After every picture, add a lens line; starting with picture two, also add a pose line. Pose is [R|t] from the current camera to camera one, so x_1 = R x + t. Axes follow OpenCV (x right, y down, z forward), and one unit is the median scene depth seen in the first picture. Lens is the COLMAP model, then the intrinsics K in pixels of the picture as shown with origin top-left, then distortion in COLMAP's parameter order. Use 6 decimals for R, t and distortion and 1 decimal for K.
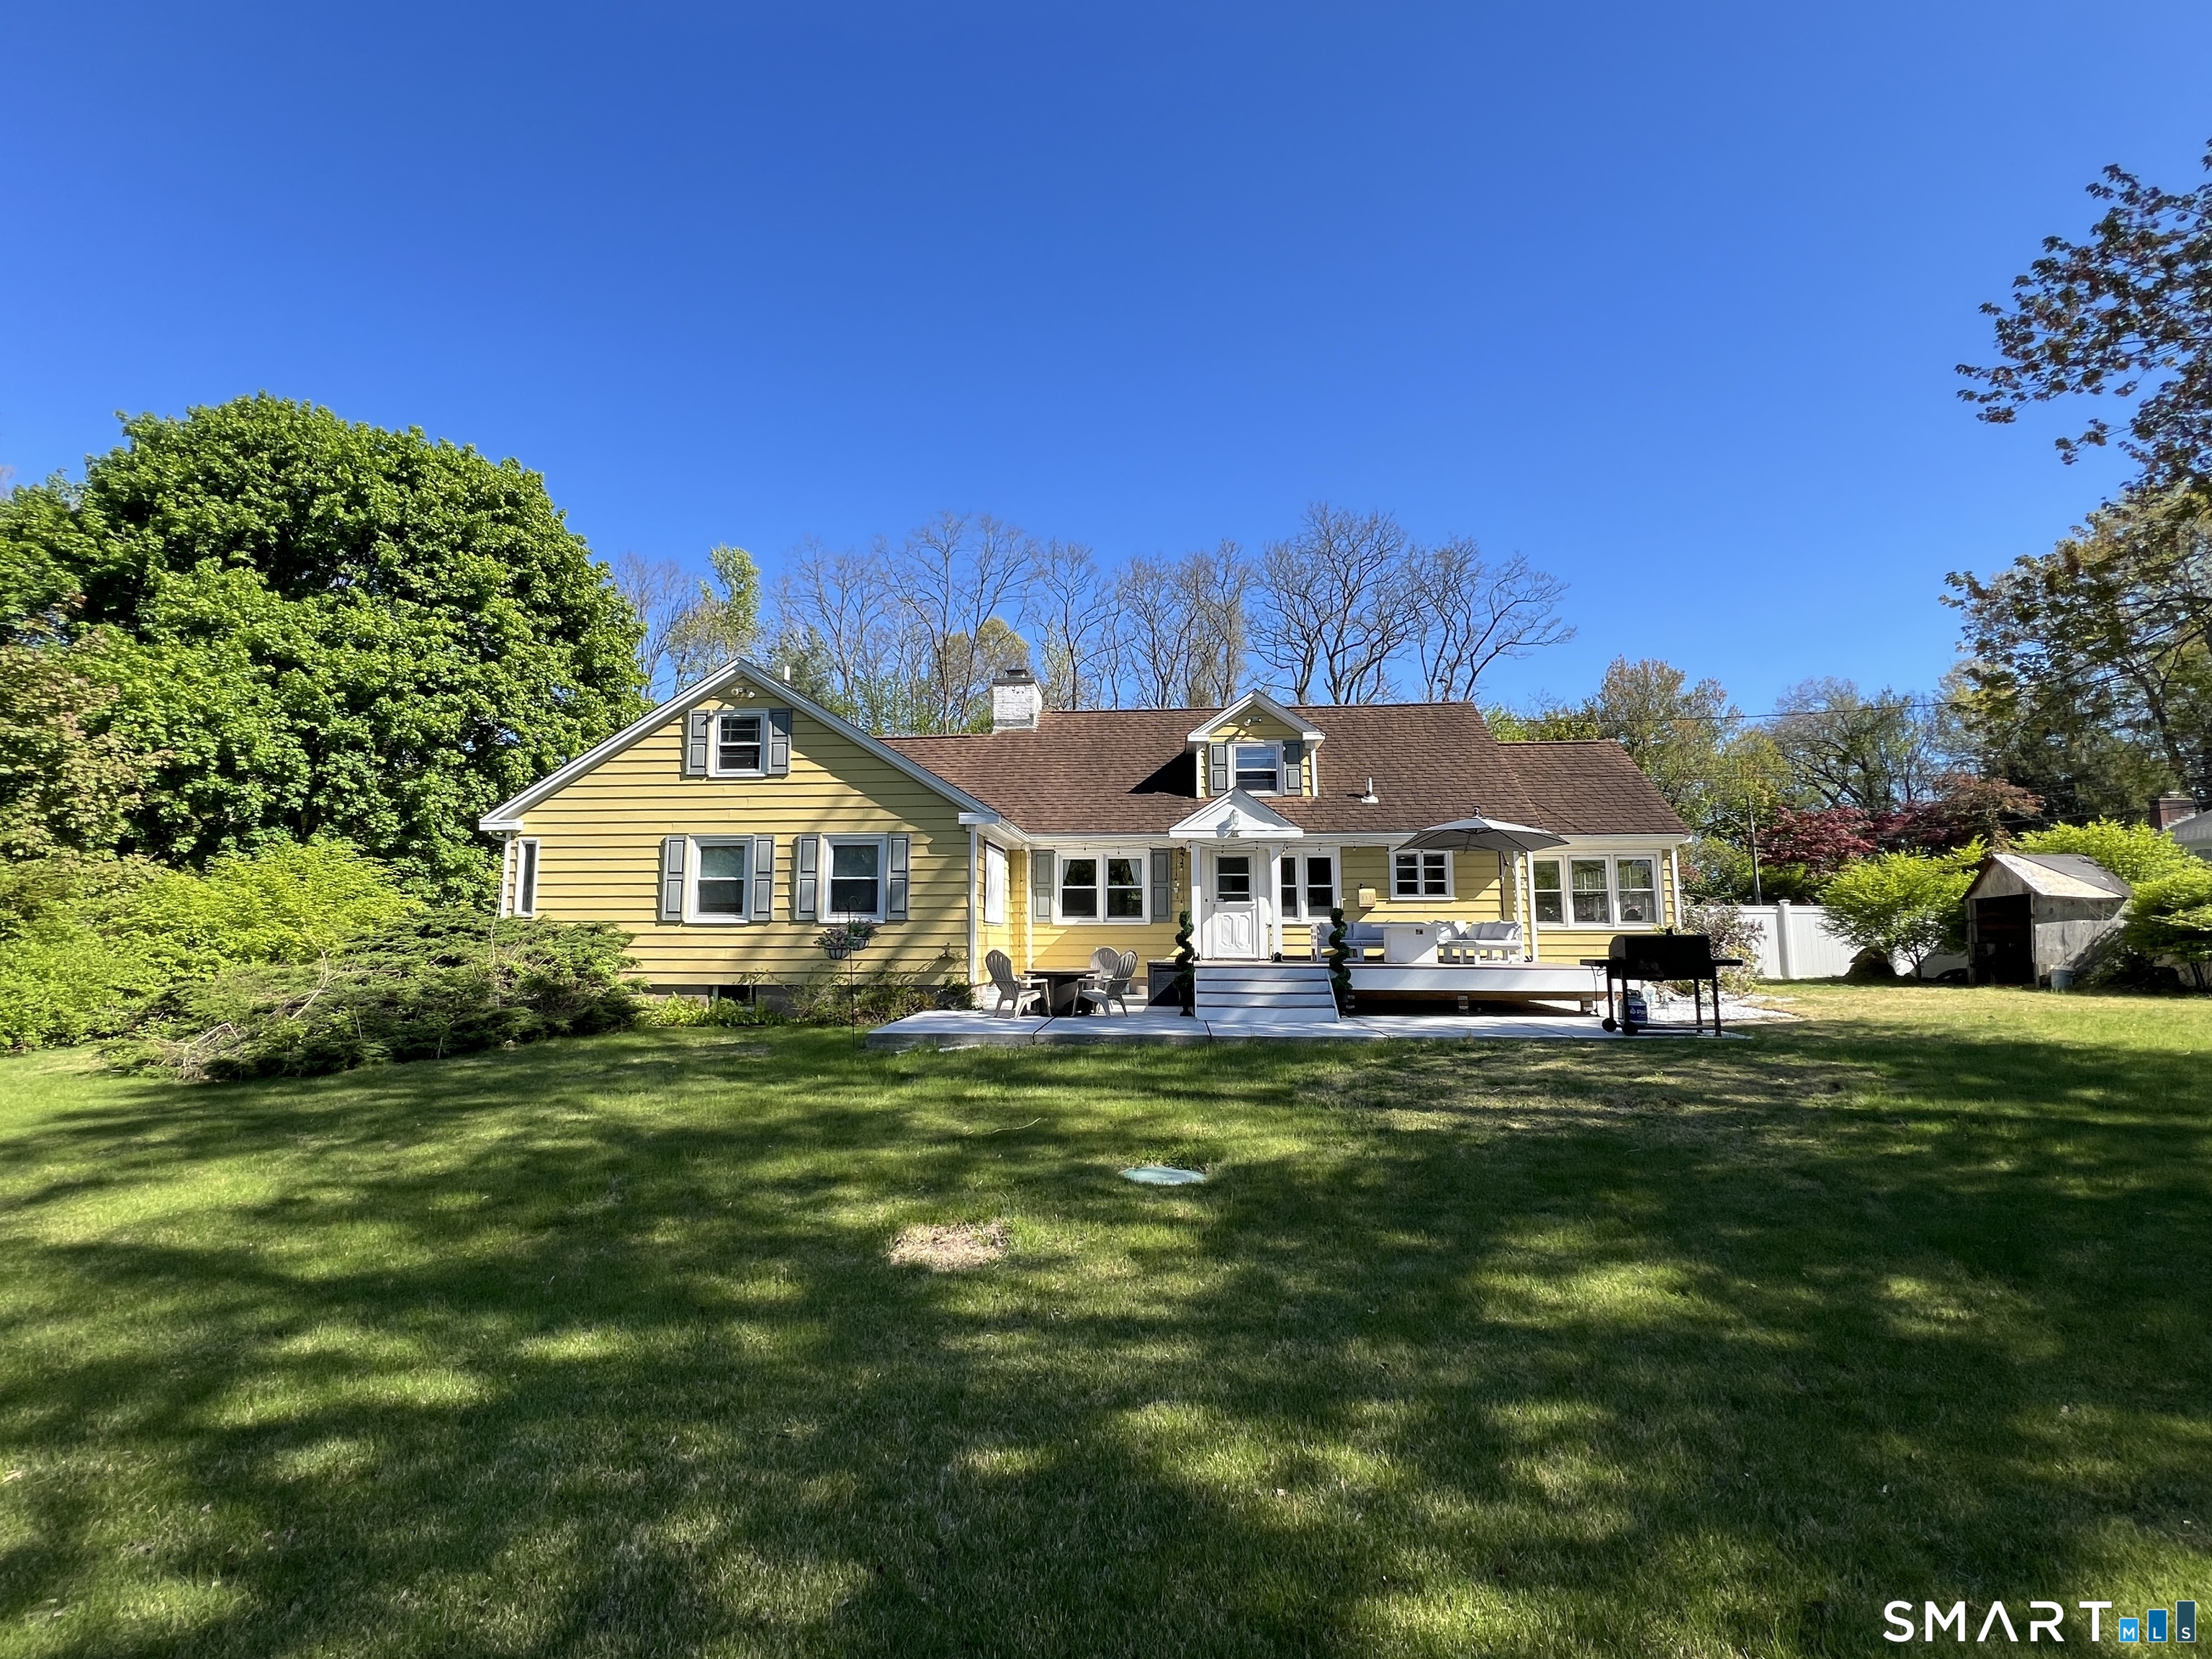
lens RADIAL K [[984.0, 0, 1105.4], [0, 984.0, 824.5], [0, 0, 1]] dist [-0.001297, -0.000717]
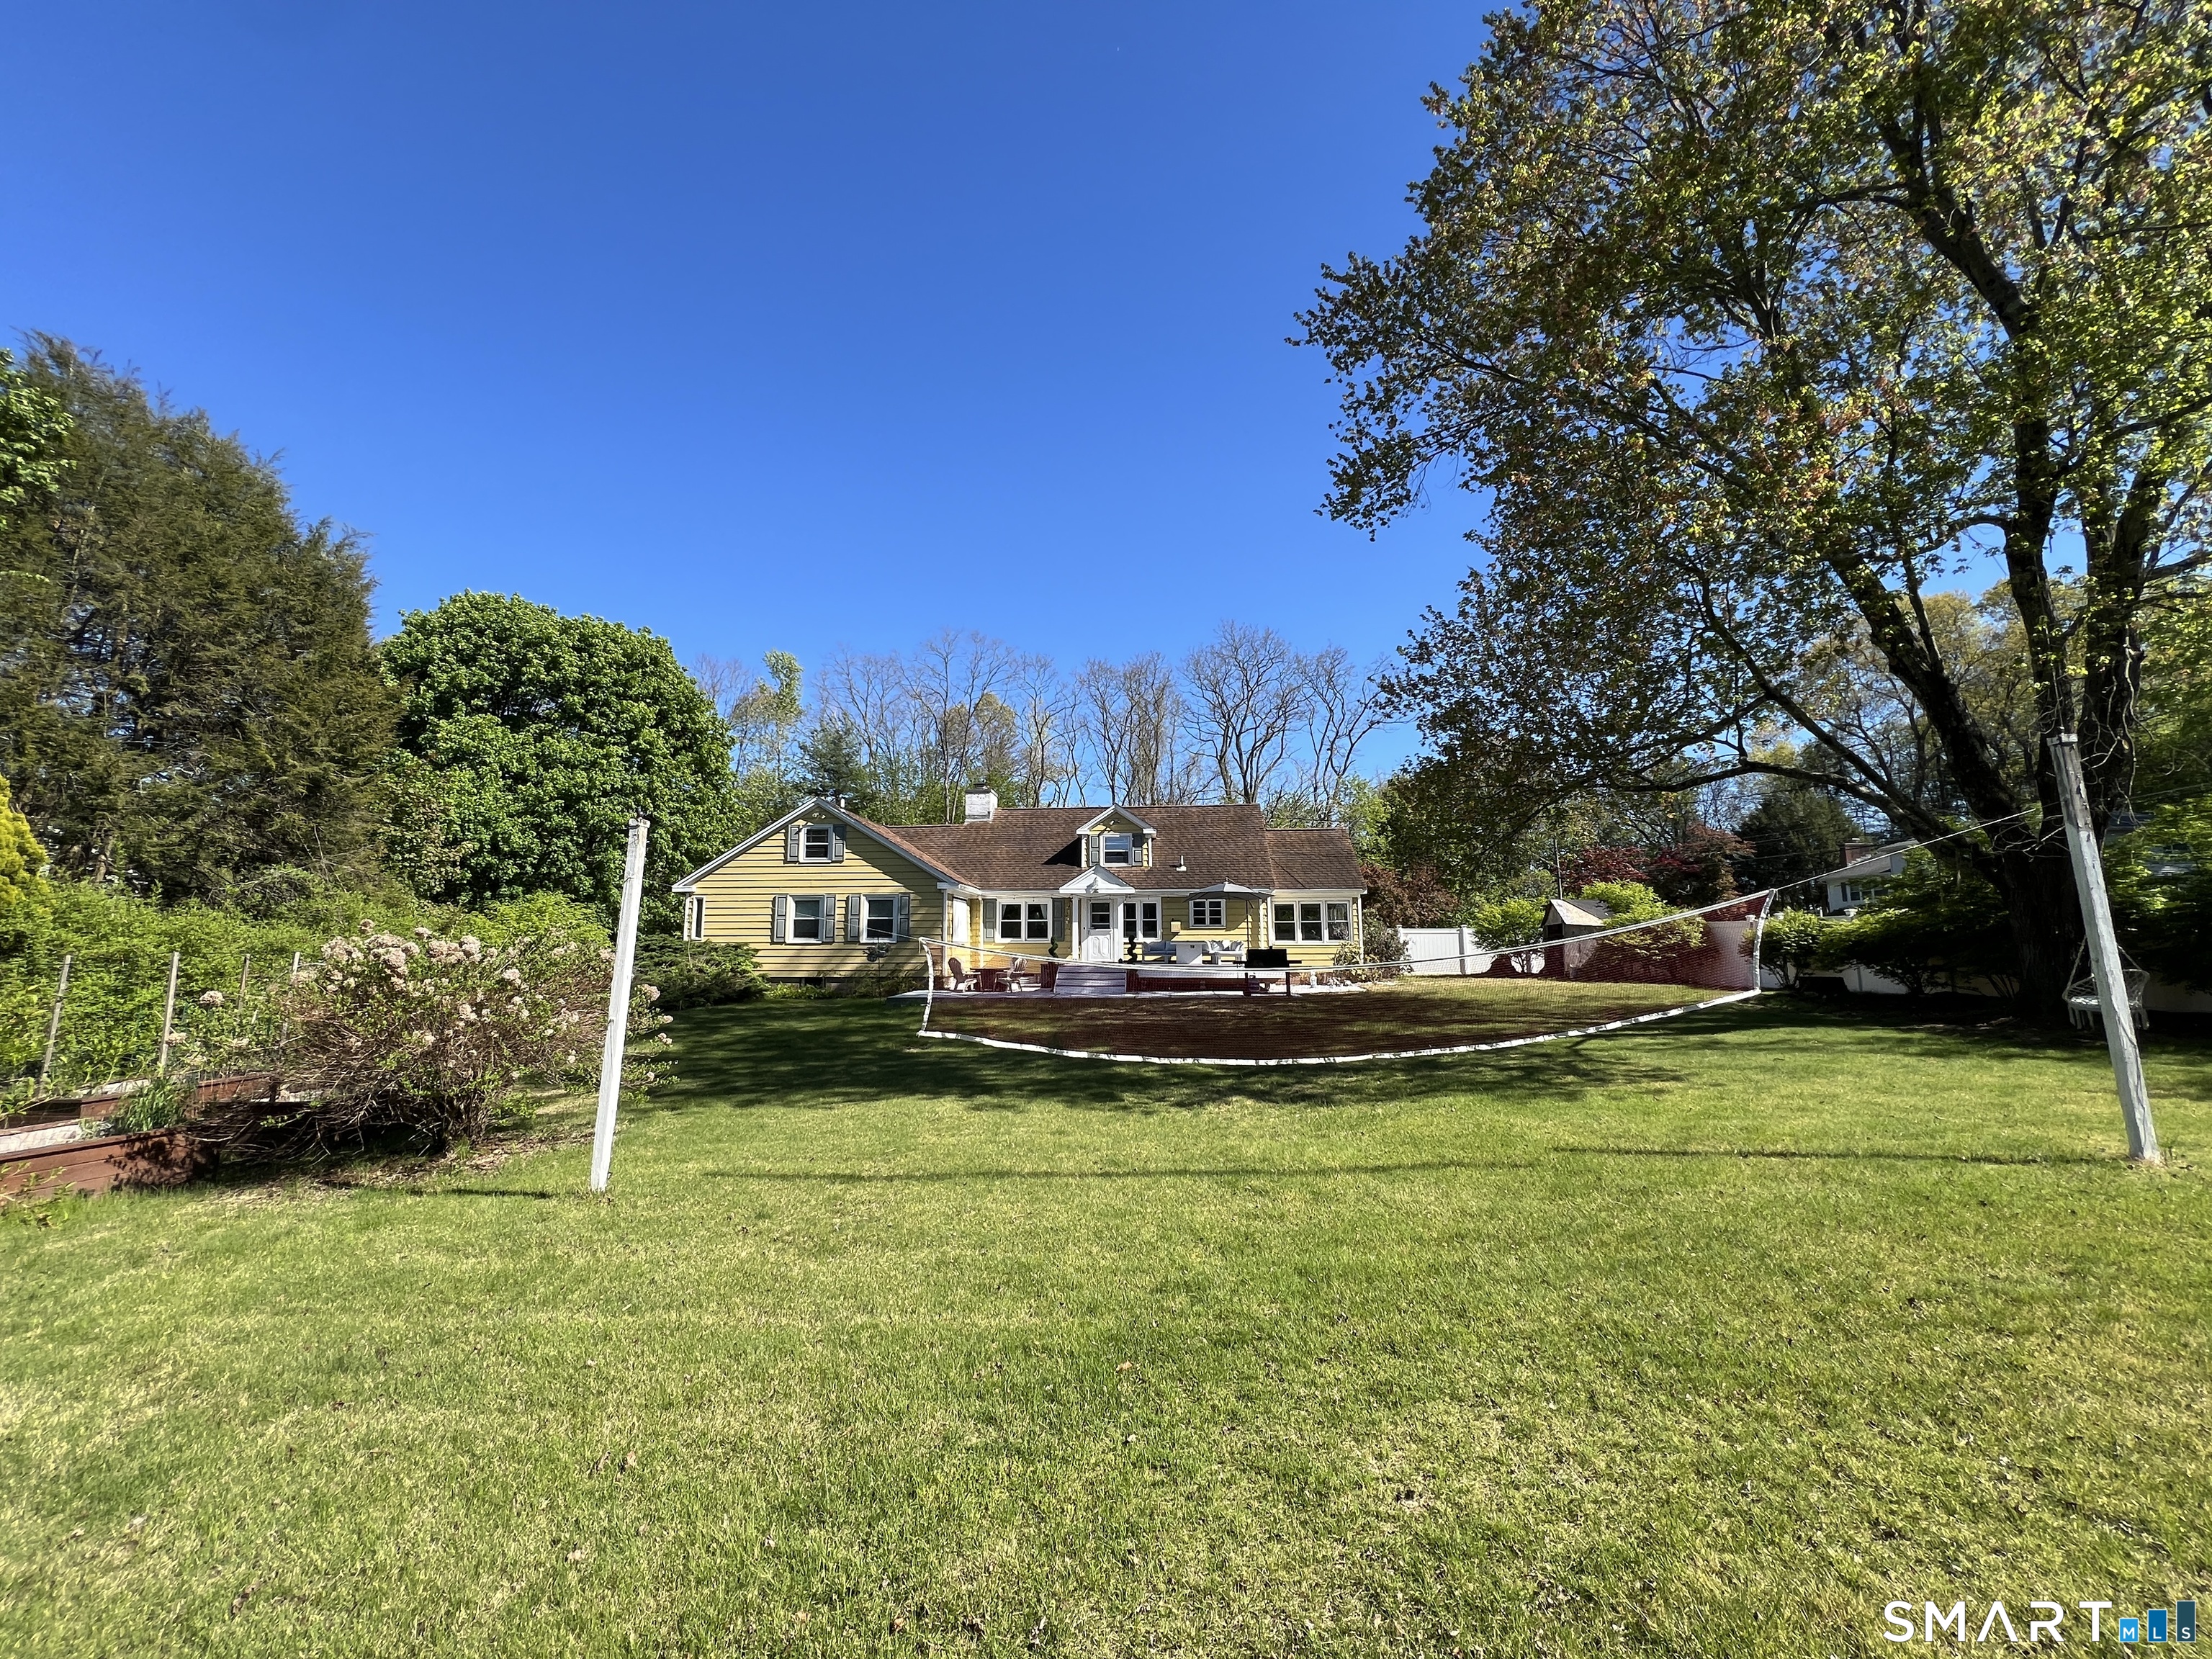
lens RADIAL K [[886.4, 0, 1102.0], [0, 886.4, 819.2], [0, 0, 1]] dist [0.002729, 0.000184]
pose [[0.999994, -0.002397, 0.002360, 0.131676], [0.002466, 0.999559, -0.029576, -0.068656], [-0.002288, 0.029582, 0.999560, -0.559099]]
